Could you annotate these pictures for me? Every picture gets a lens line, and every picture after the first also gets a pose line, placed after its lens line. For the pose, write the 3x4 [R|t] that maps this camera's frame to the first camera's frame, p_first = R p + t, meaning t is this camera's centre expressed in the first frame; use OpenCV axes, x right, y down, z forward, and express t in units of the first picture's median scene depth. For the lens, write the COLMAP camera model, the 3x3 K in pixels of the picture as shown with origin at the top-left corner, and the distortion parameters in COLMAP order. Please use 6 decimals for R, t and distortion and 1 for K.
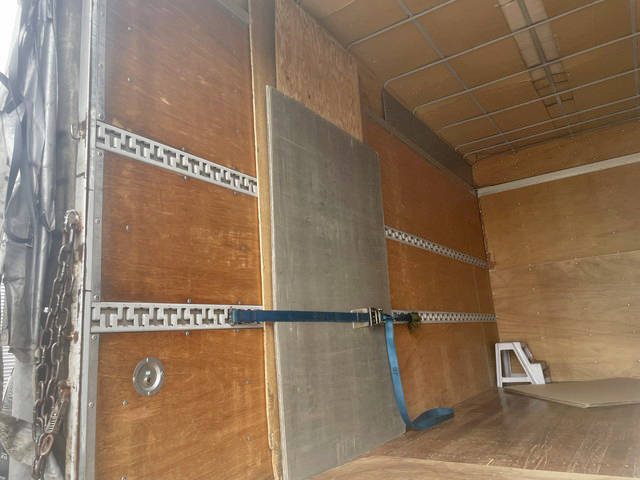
lens RADIAL K [[485.7, 0, 320.6], [0, 485.7, 230.3], [0, 0, 1]] dist [0.086208, -0.106475]
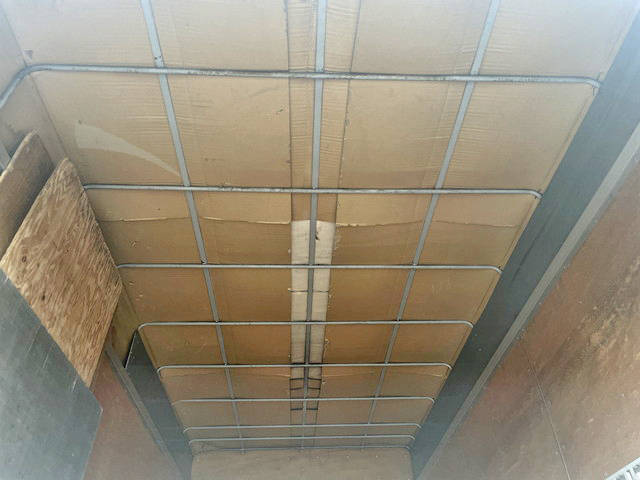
lens RADIAL K [[485.7, 0, 324.2], [0, 485.7, 236.8], [0, 0, 1]] dist [0.086208, -0.106475]
pose [[0.810312, 0.426343, 0.402028, -0.015928], [-0.160987, 0.821619, -0.546832, -0.027619], [-0.563452, 0.378384, 0.734403, 0.213337]]
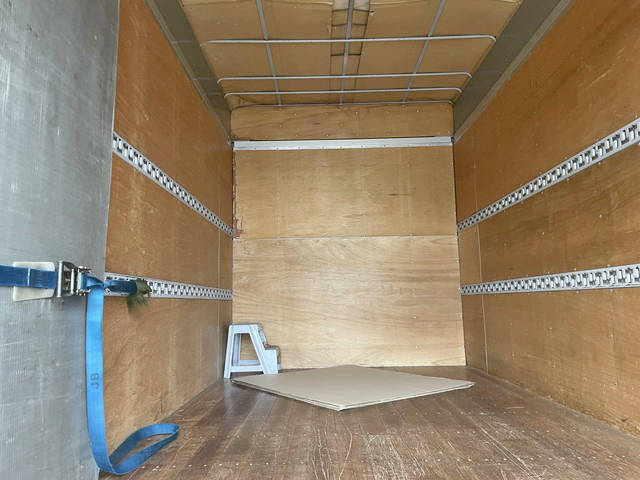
lens RADIAL K [[485.7, 0, 322.7], [0, 485.7, 238.8], [0, 0, 1]] dist [0.086208, -0.106475]
pose [[0.836127, 0.128025, 0.533387, 0.044678], [-0.162766, 0.986494, 0.018370, 0.070191], [-0.523831, -0.102177, 0.845672, 0.367097]]
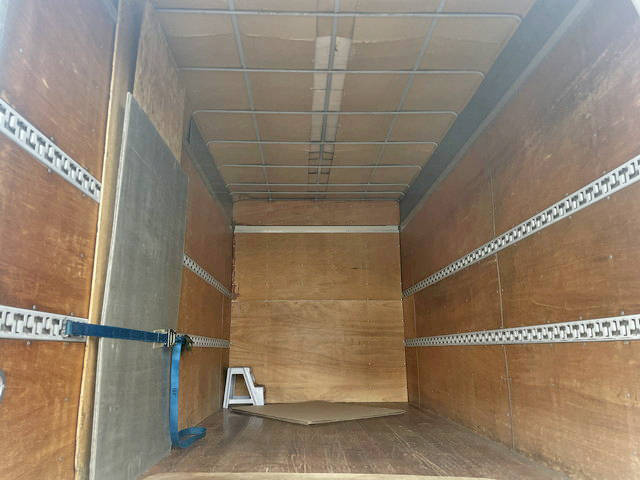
lens RADIAL K [[485.7, 0, 314.7], [0, 485.7, 239.1], [0, 0, 1]] dist [0.086208, -0.106475]
pose [[0.819392, 0.195134, 0.538998, -0.206006], [-0.180871, 0.980254, -0.079920, 0.000392], [-0.543951, -0.032003, 0.838507, -0.021401]]
